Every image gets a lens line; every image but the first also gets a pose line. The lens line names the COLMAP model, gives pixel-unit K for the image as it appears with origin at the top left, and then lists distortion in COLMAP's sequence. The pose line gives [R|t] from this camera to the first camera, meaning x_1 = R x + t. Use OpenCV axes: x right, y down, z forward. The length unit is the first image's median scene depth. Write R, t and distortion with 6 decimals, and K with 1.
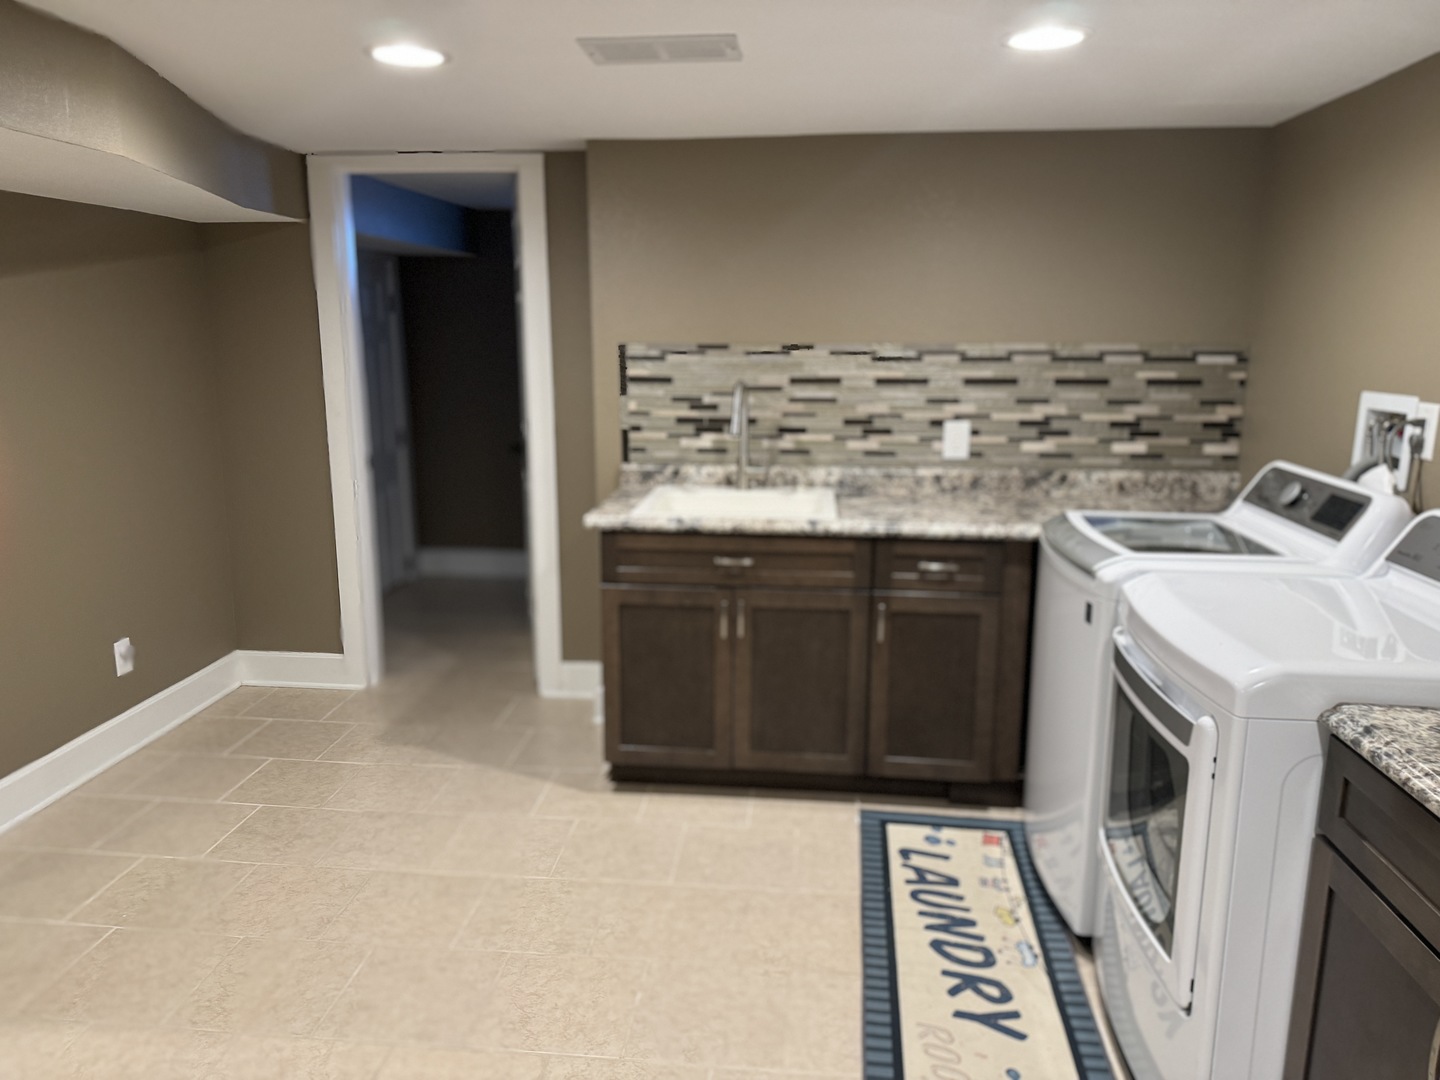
lens RADIAL K [[1004.7, 0, 720.0], [0, 1004.7, 540.0], [0, 0, 1]] dist [0.106623, -0.147365]
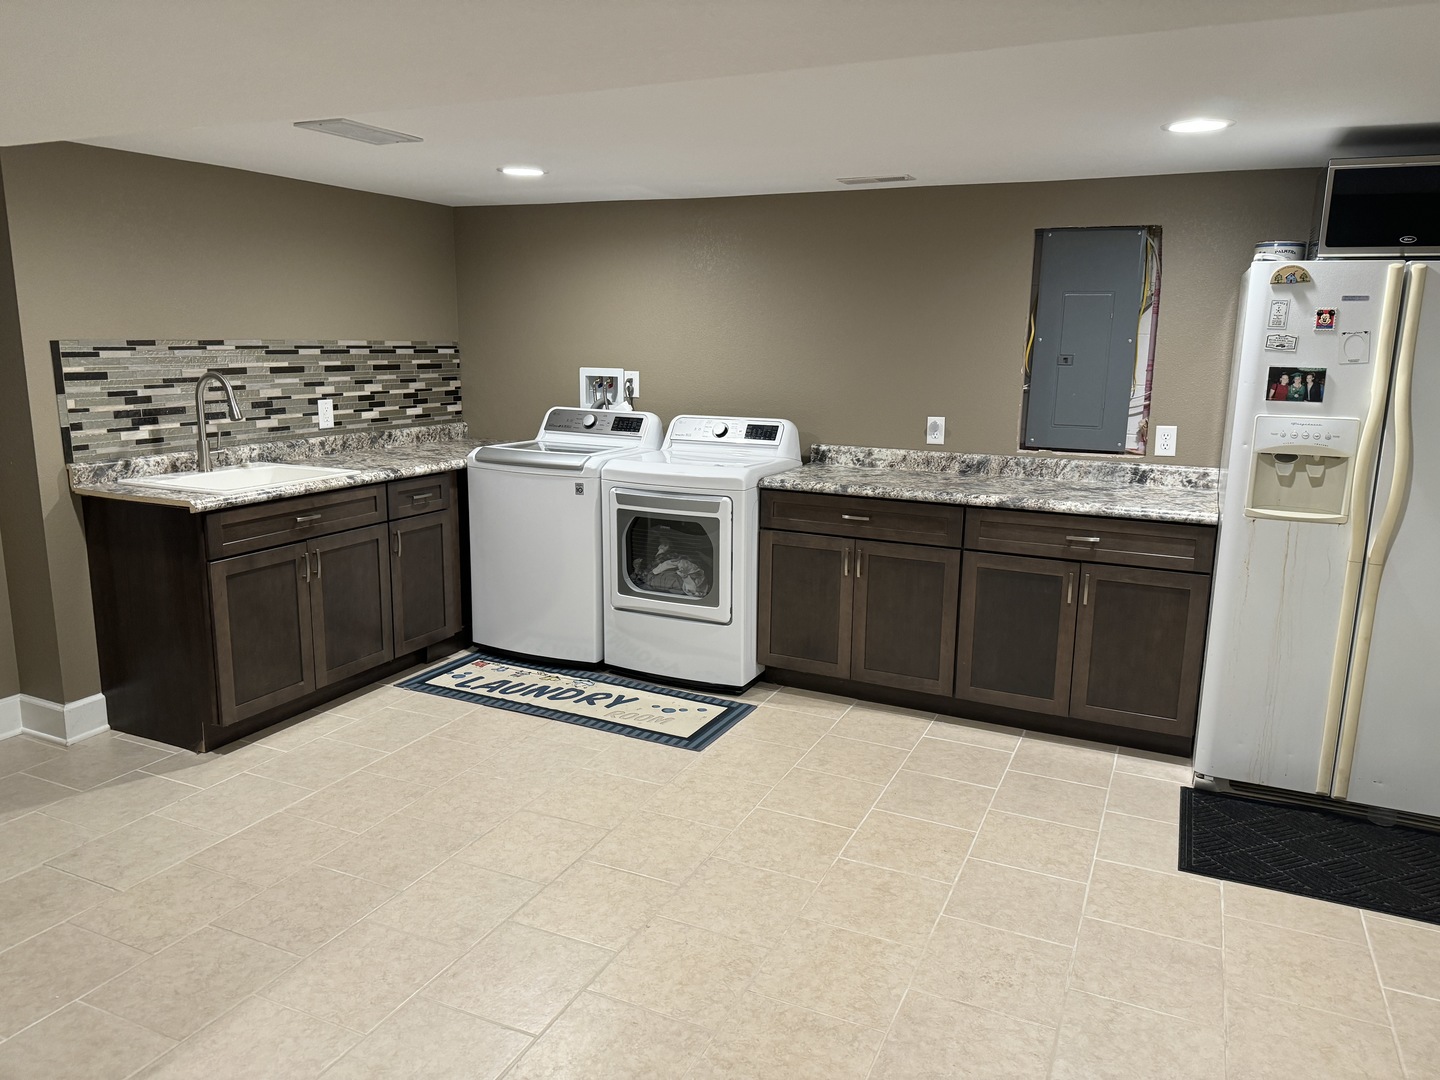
lens RADIAL K [[1004.7, 0, 720.0], [0, 1004.7, 540.0], [0, 0, 1]] dist [0.106623, -0.147365]
pose [[0.331118, -0.187766, 0.924719, -0.846268], [0.183064, 0.974164, 0.132255, -0.020960], [-0.925661, 0.125490, 0.356937, 0.079958]]
